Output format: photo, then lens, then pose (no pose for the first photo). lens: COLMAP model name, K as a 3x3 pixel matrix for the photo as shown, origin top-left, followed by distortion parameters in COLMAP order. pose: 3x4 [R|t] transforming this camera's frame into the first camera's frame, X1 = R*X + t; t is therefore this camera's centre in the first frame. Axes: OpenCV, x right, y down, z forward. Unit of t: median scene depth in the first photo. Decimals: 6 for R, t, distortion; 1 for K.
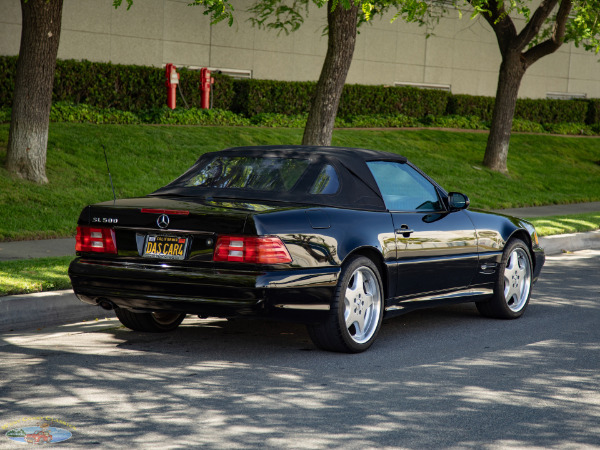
lens RADIAL K [[2233.5, 0, 297.5], [0, 2233.5, 227.7], [0, 0, 1]] dist [0.838464, 0.000000]
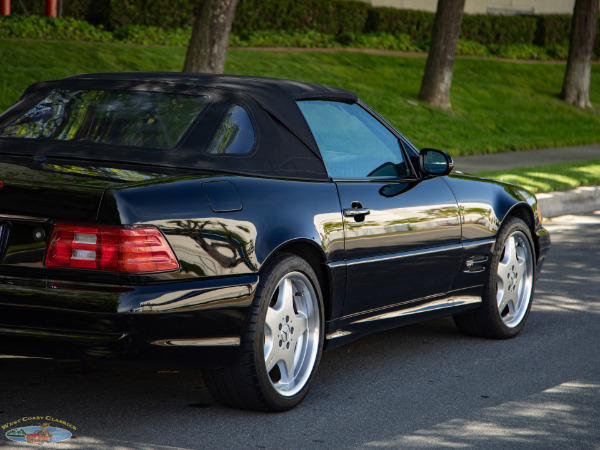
lens RADIAL K [[2362.2, 0, 318.5], [0, 2362.2, 221.9], [0, 0, 1]] dist [1.053713, 0.000000]
pose [[0.997952, 0.005773, 0.063708, -0.005028], [-0.007563, 0.999582, 0.027899, -0.013332], [-0.063520, -0.028324, 0.997579, 0.314341]]
